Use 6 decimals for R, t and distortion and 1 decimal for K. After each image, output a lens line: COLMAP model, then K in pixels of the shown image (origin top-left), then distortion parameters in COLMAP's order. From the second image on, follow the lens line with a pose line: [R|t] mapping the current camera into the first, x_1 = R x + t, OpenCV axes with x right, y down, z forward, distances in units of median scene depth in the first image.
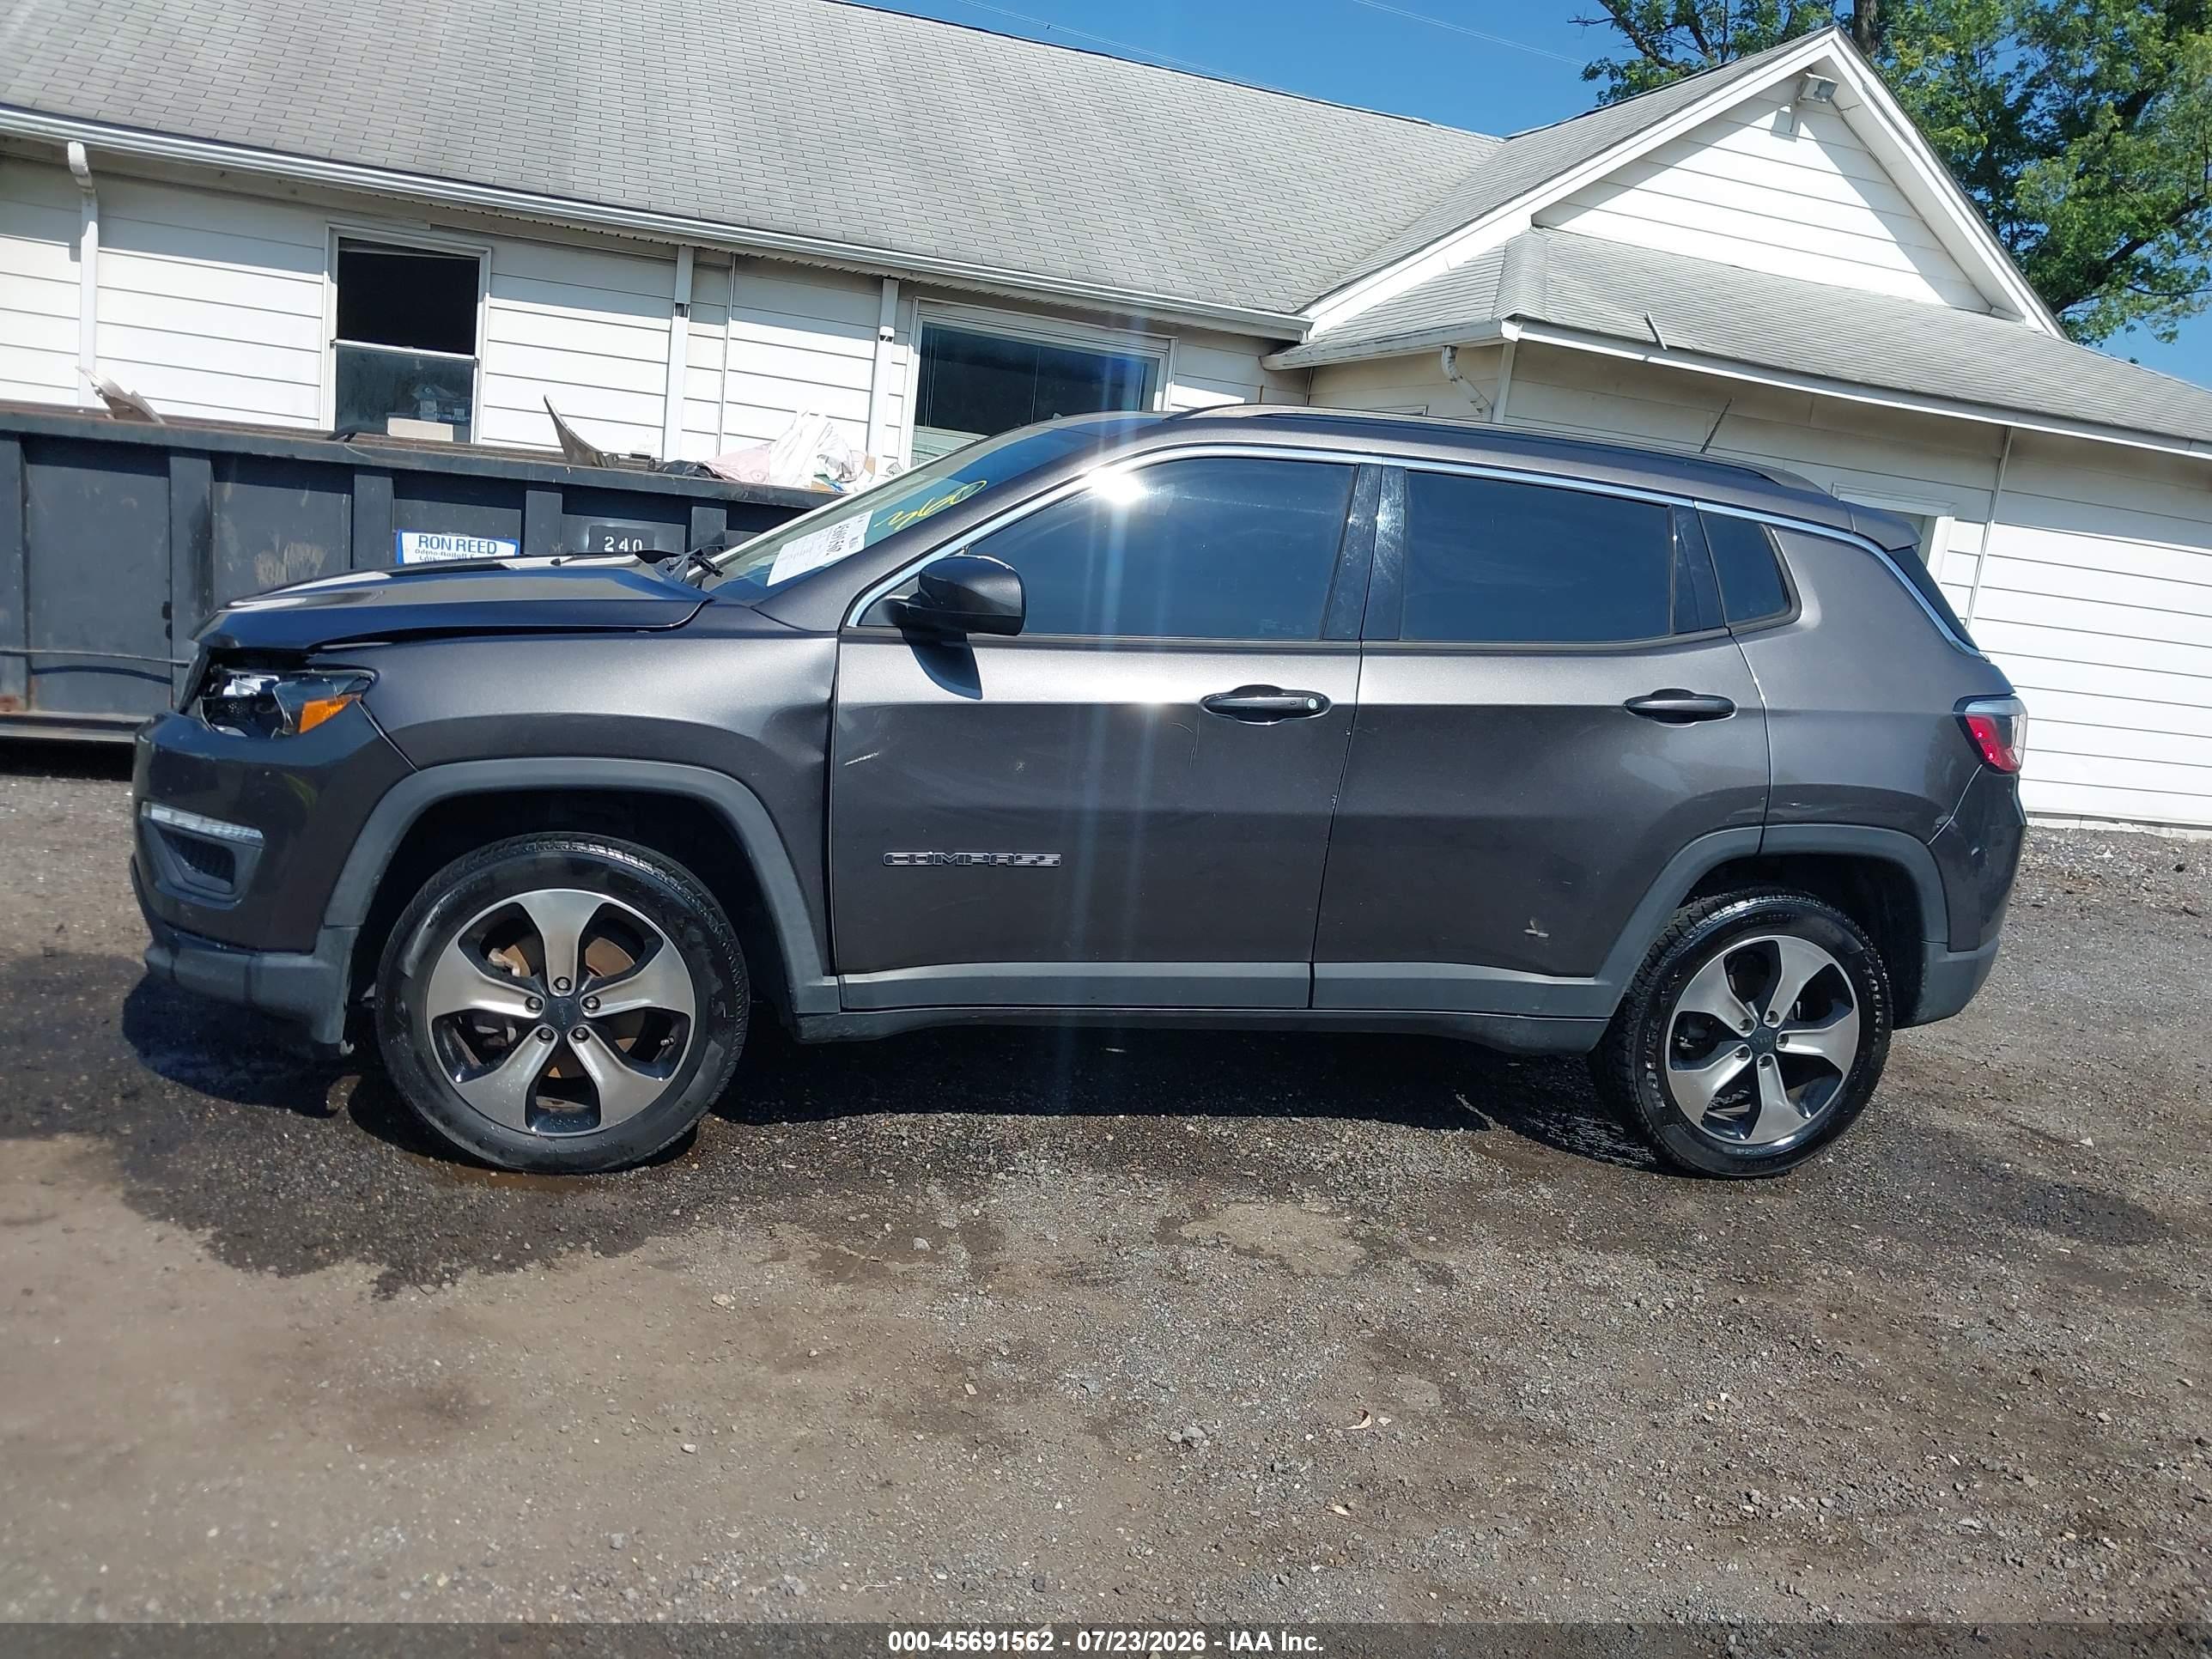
lens RADIAL K [[1733.5, 0, 1106.0], [0, 1733.5, 829.5], [0, 0, 1]] dist [0.009859, -0.029960]
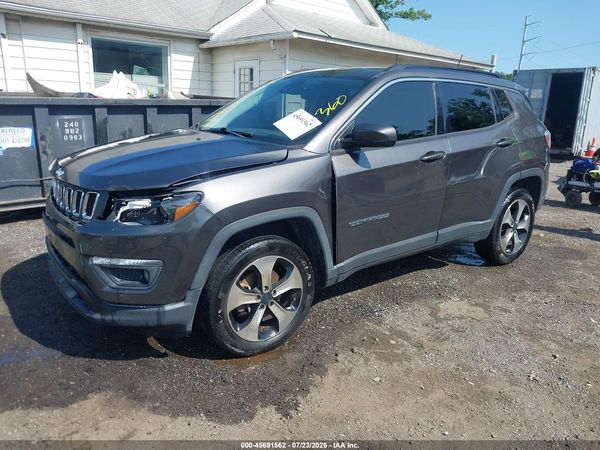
lens RADIAL K [[471.7, 0, 300.0], [0, 471.7, 225.0], [0, 0, 1]] dist [-0.002418, 0.002305]
pose [[0.908851, -0.184459, 0.374118, -0.448085], [0.142943, 0.980329, 0.136098, -0.093939], [-0.391863, -0.070215, 0.917340, 0.230651]]
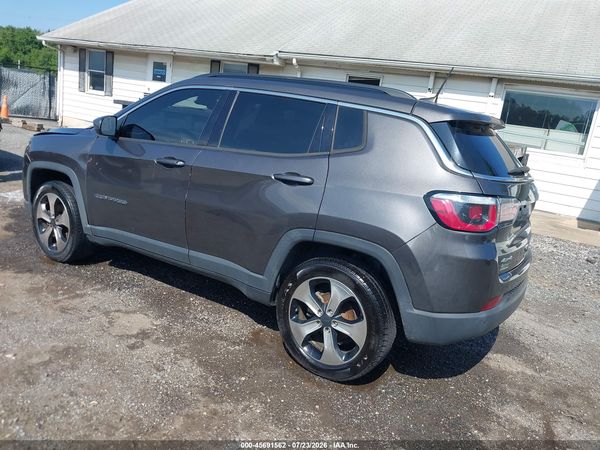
lens RADIAL K [[470.2, 0, 300.0], [0, 470.2, 225.0], [0, 0, 1]] dist [0.009859, -0.029960]
pose [[0.710280, 0.141603, -0.689529, 0.790354], [-0.175562, 0.984238, 0.021279, -0.018149], [0.681674, 0.105941, 0.723945, 0.484276]]
